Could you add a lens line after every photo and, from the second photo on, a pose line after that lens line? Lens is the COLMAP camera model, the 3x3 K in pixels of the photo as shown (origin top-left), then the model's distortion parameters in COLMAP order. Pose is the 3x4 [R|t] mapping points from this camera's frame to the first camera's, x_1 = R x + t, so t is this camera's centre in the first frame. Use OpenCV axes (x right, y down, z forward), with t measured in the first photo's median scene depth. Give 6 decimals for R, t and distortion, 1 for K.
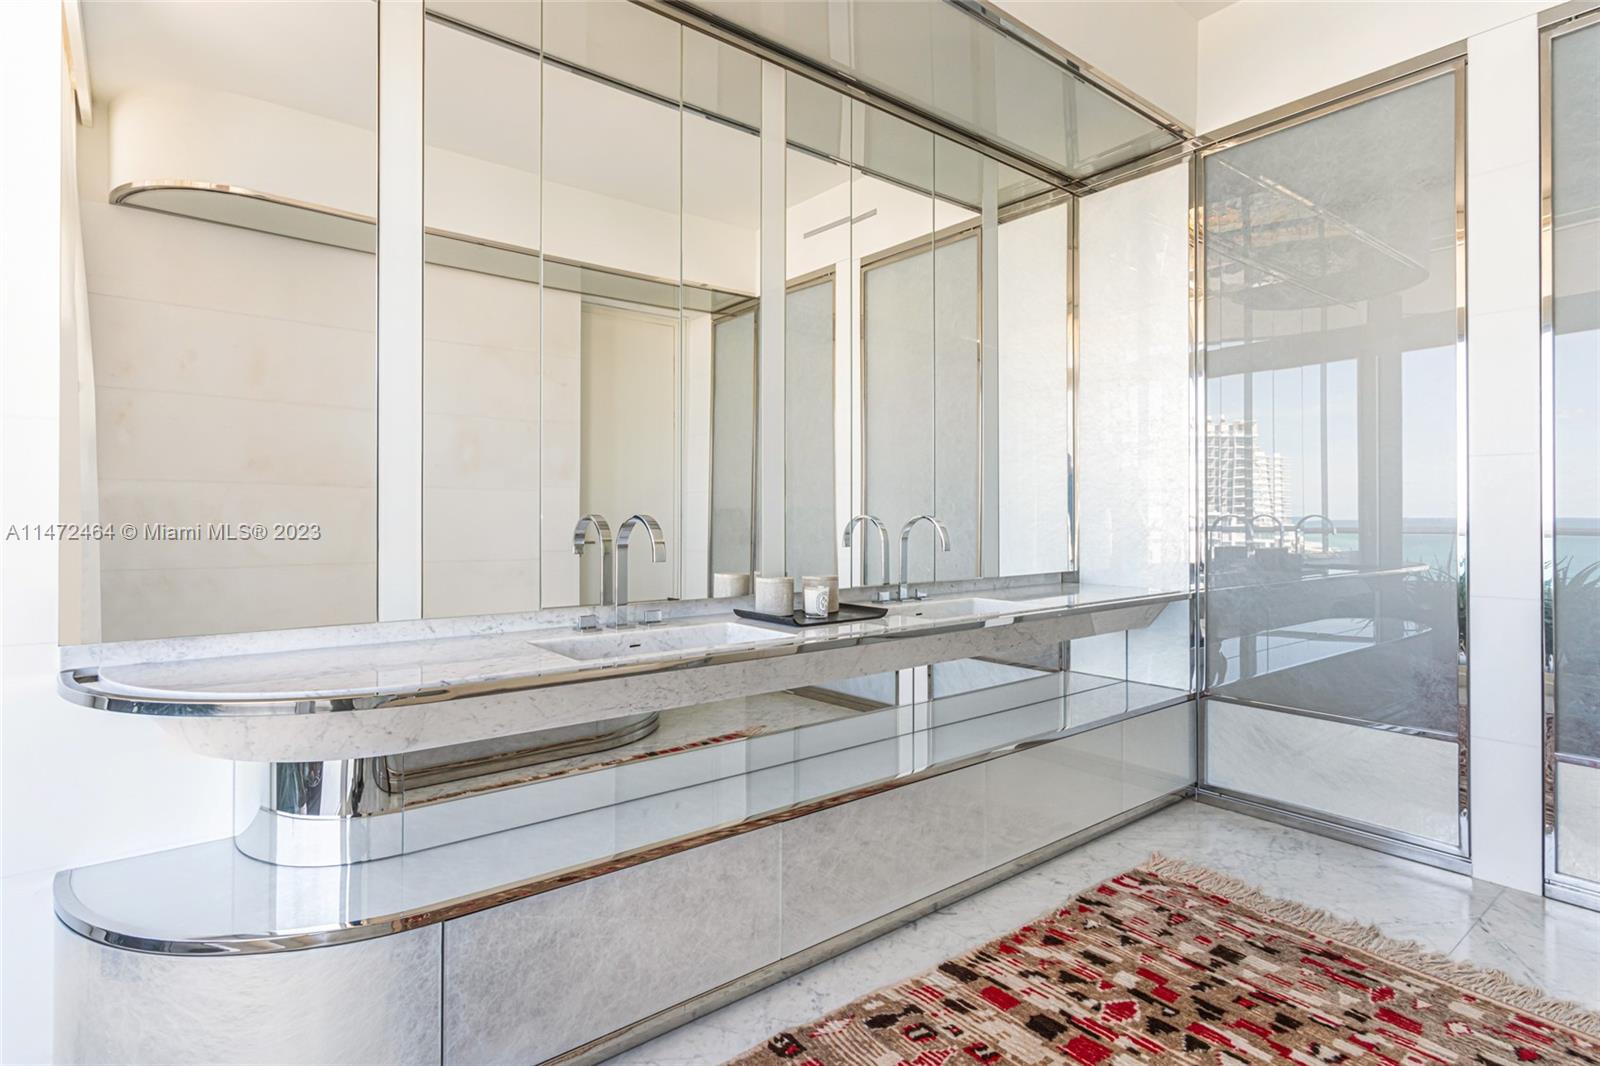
lens RADIAL K [[758.7, 0, 801.3], [0, 758.7, 524.1], [0, 0, 1]] dist [-0.001602, 0.000291]
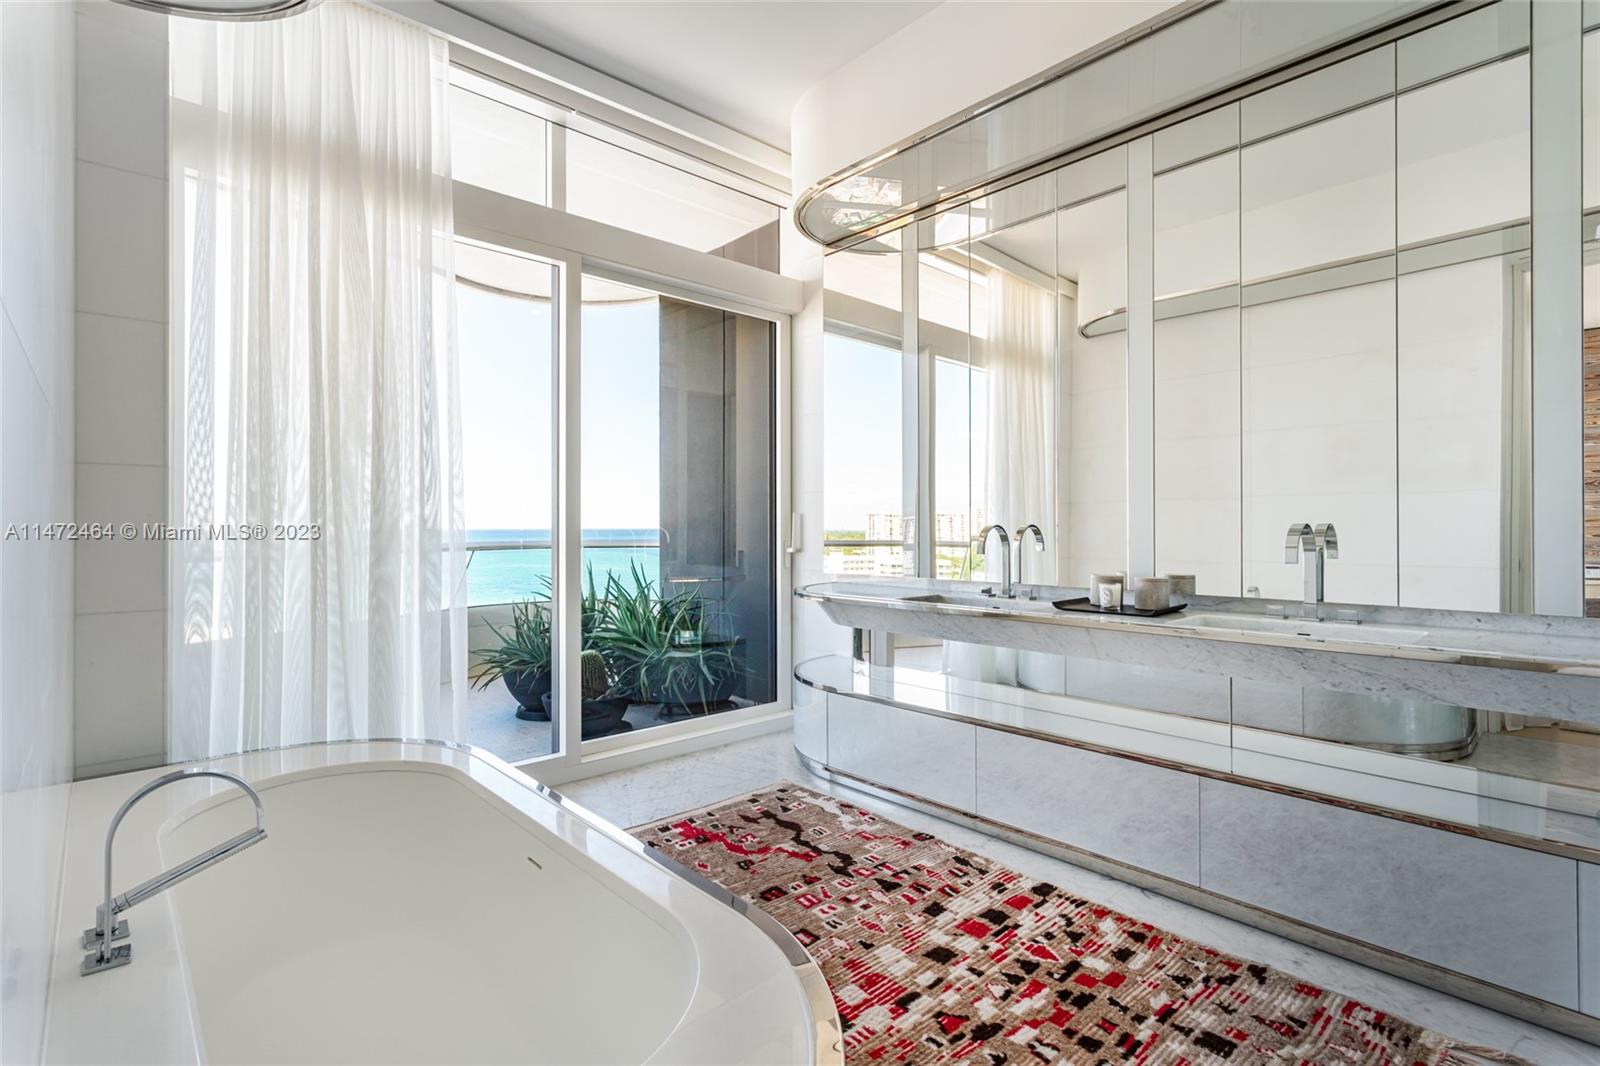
lens RADIAL K [[758.7, 0, 801.6], [0, 758.7, 531.8], [0, 0, 1]] dist [-0.001602, 0.000291]
pose [[0.090367, 0.000337, -0.995908, 1.441446], [0.002838, 0.999996, 0.000596, 0.000567], [0.995904, -0.002881, 0.090366, 0.502455]]
